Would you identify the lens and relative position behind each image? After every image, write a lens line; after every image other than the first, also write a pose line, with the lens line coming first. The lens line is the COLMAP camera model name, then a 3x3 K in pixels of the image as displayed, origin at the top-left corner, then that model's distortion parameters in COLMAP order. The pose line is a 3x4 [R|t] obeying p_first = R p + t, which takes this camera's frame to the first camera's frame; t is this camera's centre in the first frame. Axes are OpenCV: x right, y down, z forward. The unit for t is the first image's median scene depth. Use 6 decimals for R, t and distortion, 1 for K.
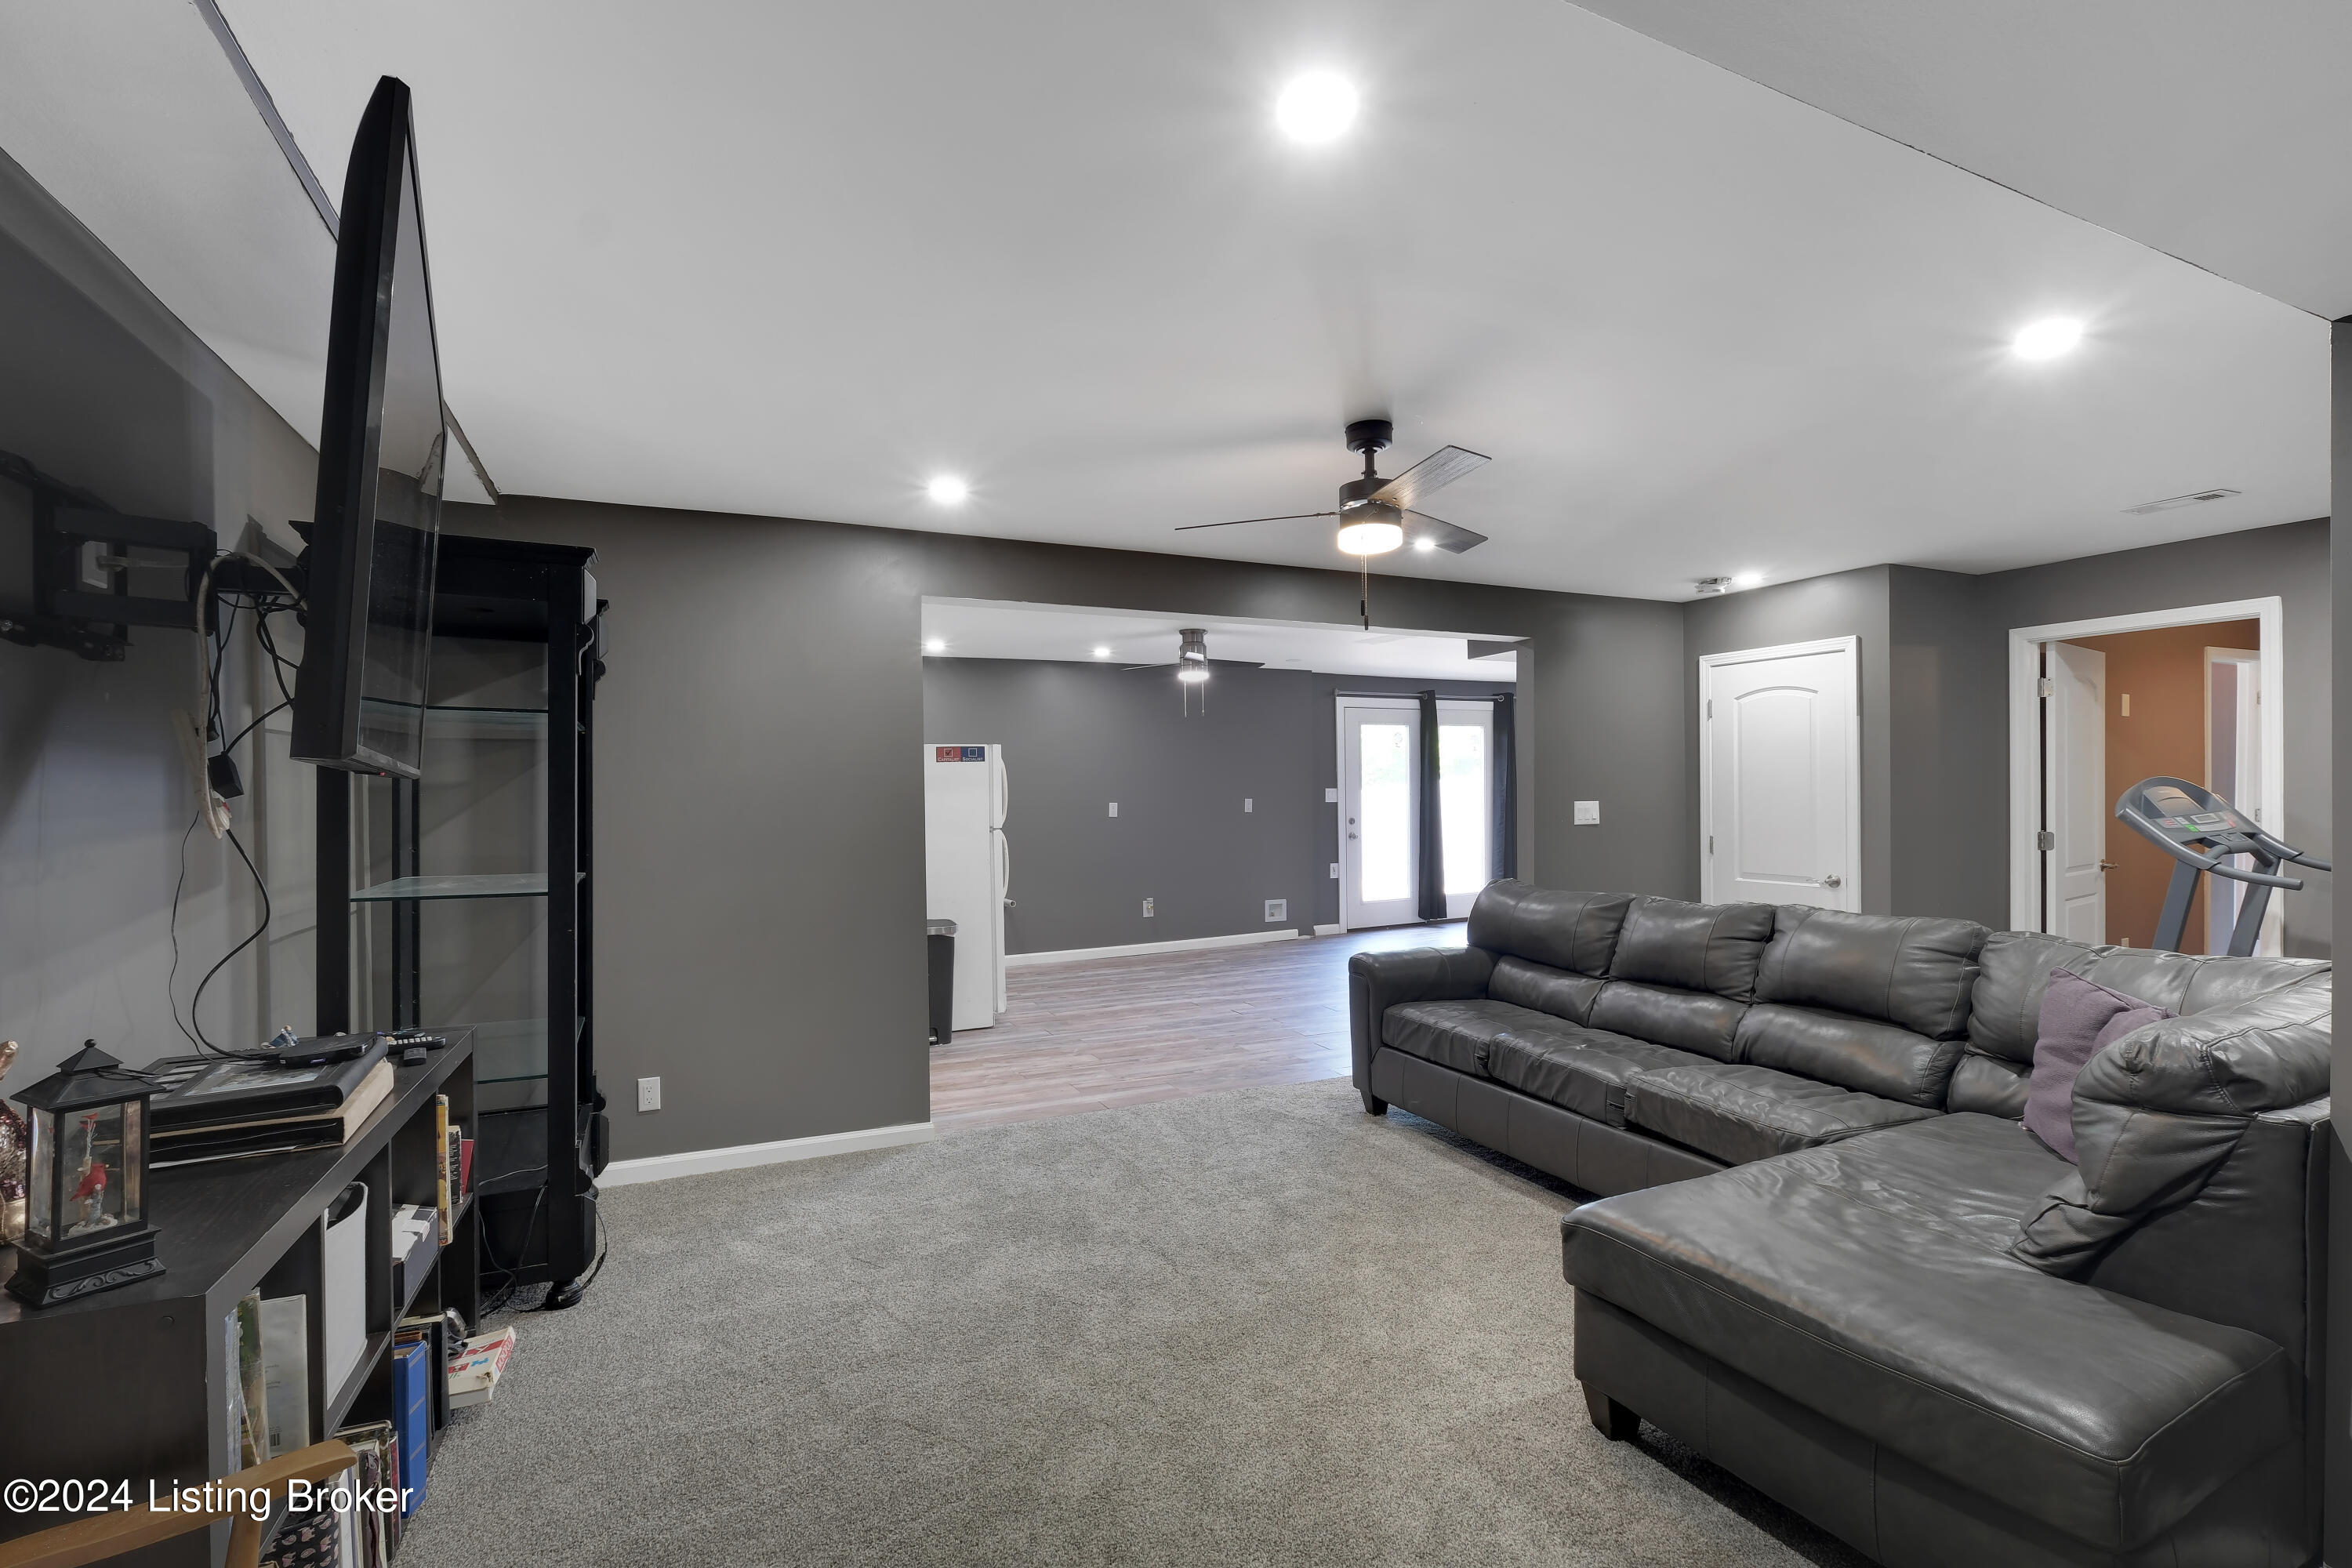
lens RADIAL K [[1018.0, 0, 1164.9], [0, 1018.0, 791.5], [0, 0, 1]] dist [-0.007993, -0.001295]
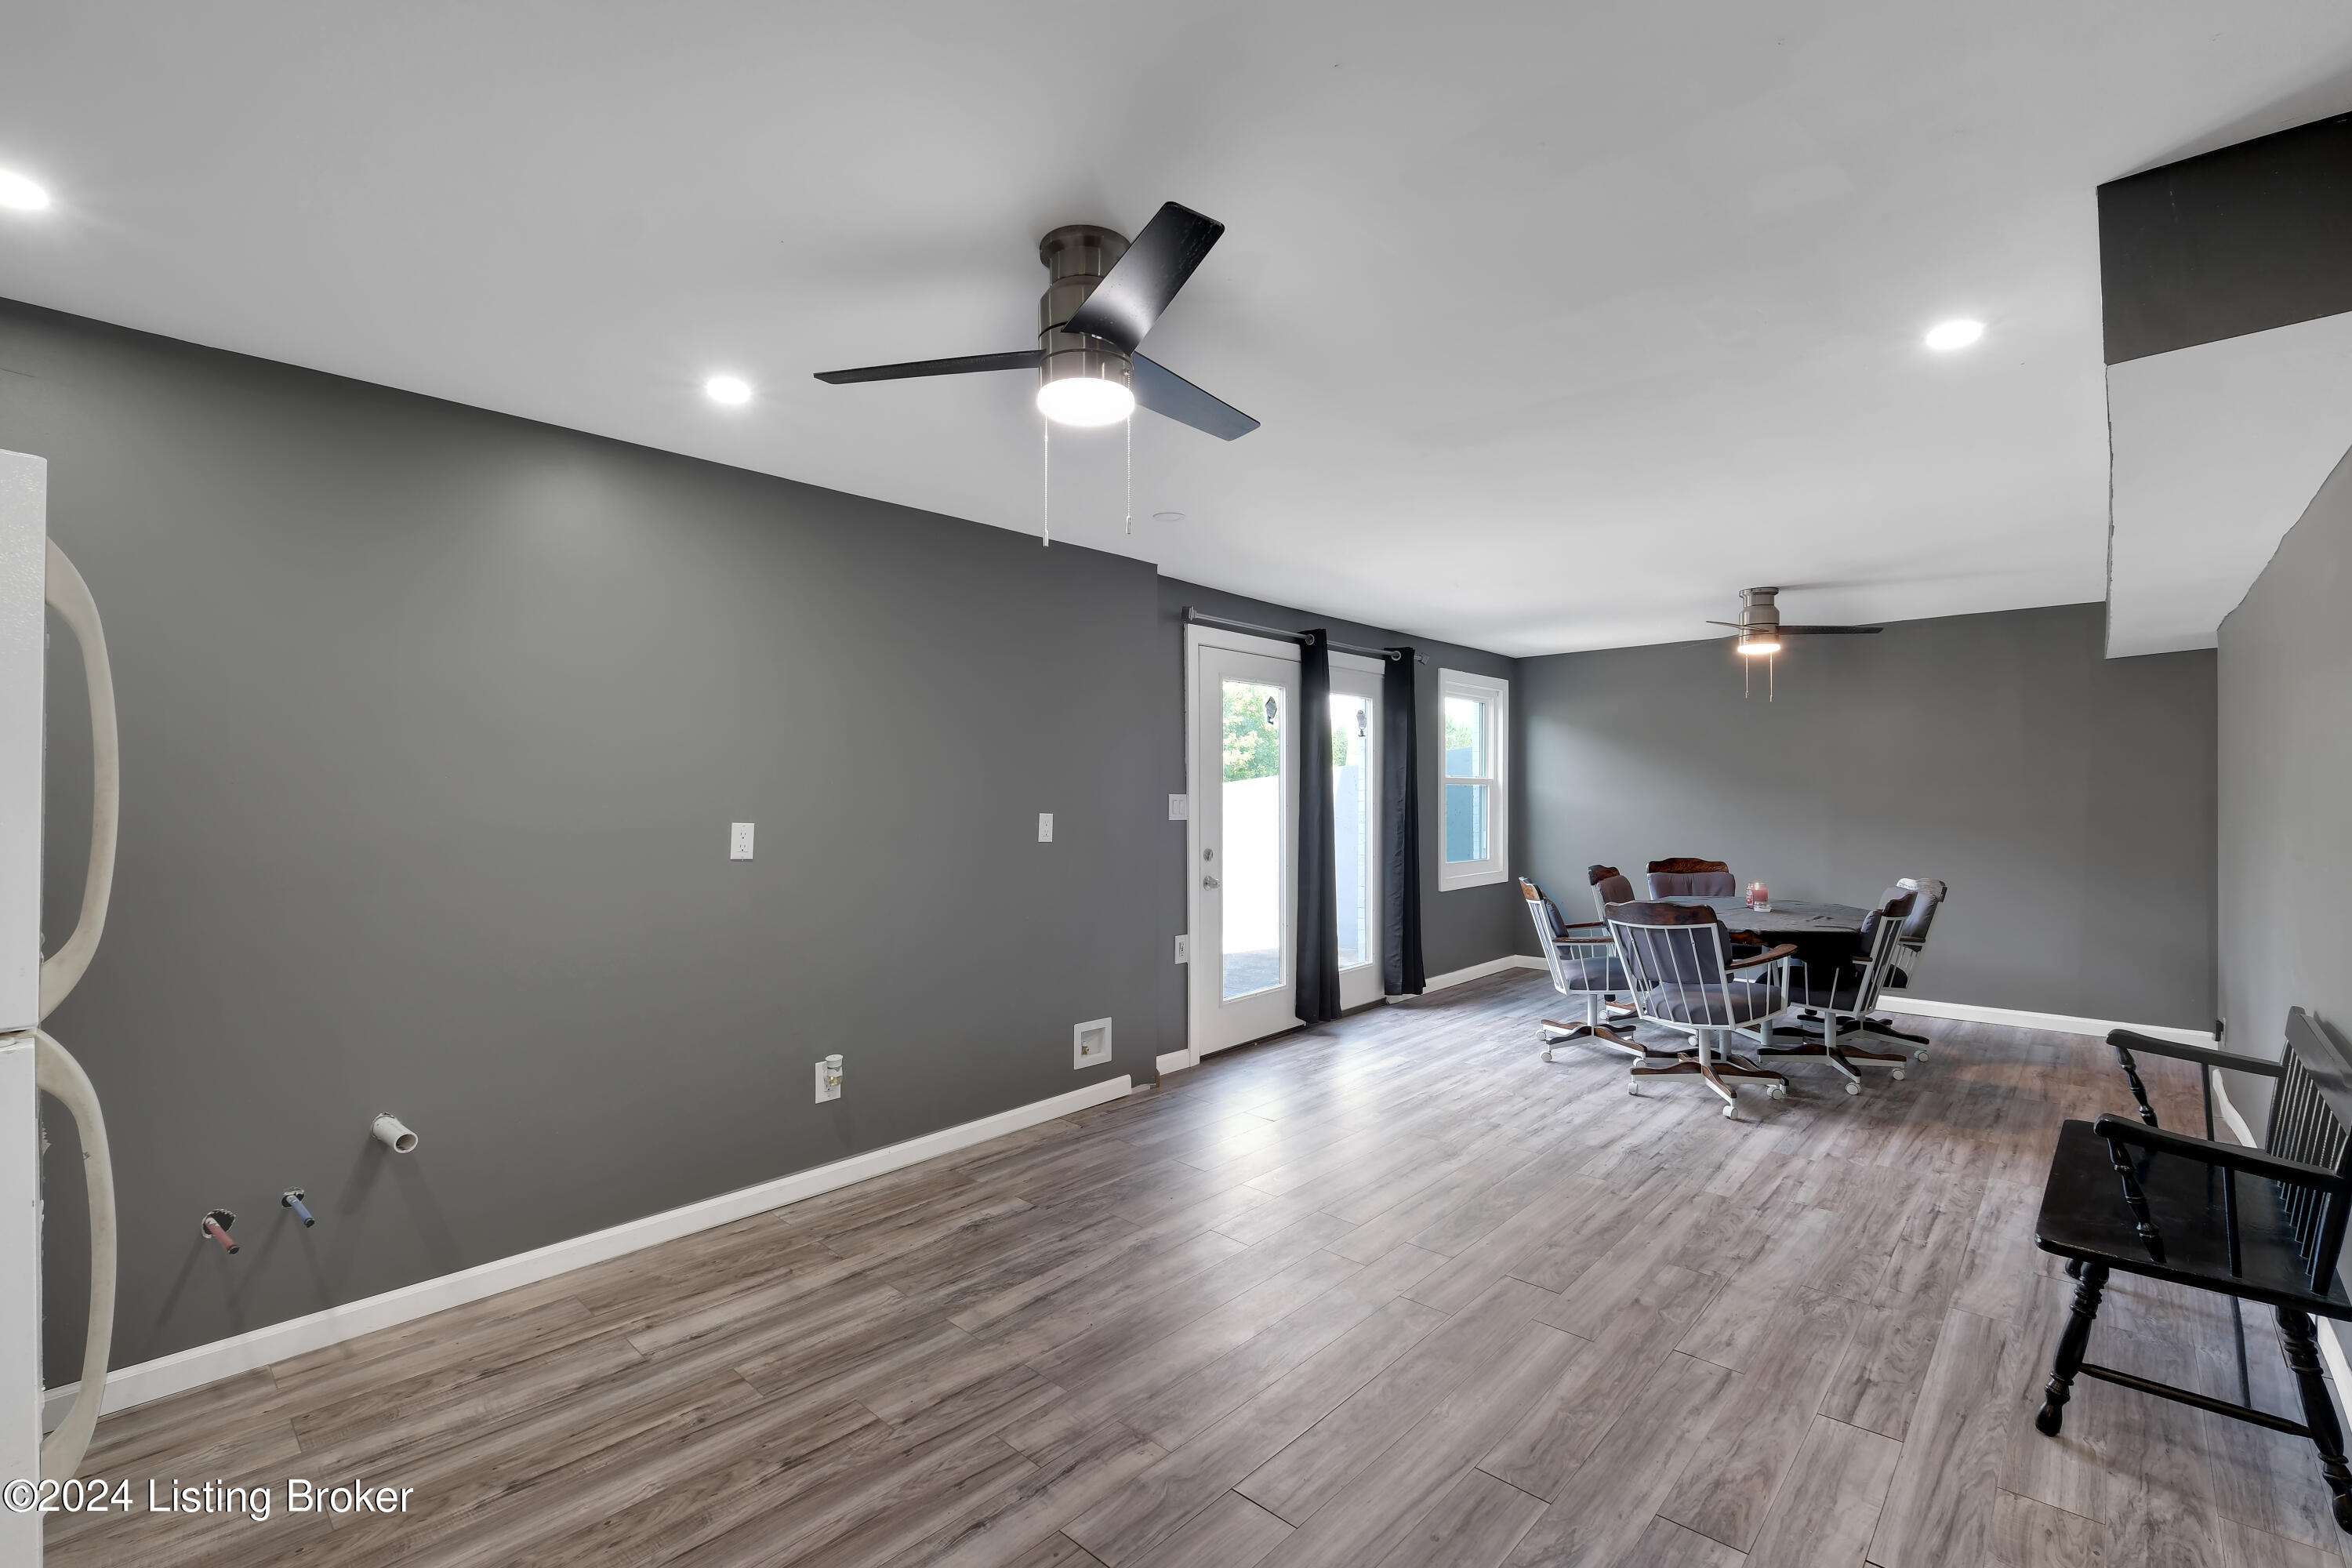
lens RADIAL K [[1018.0, 0, 1176.5], [0, 1018.0, 785.5], [0, 0, 1]] dist [-0.007993, -0.001295]
pose [[0.922550, 0.016460, 0.385526, -0.043570], [-0.010516, 0.999791, -0.017523, 0.001813], [-0.385734, 0.012111, 0.922531, 0.526229]]
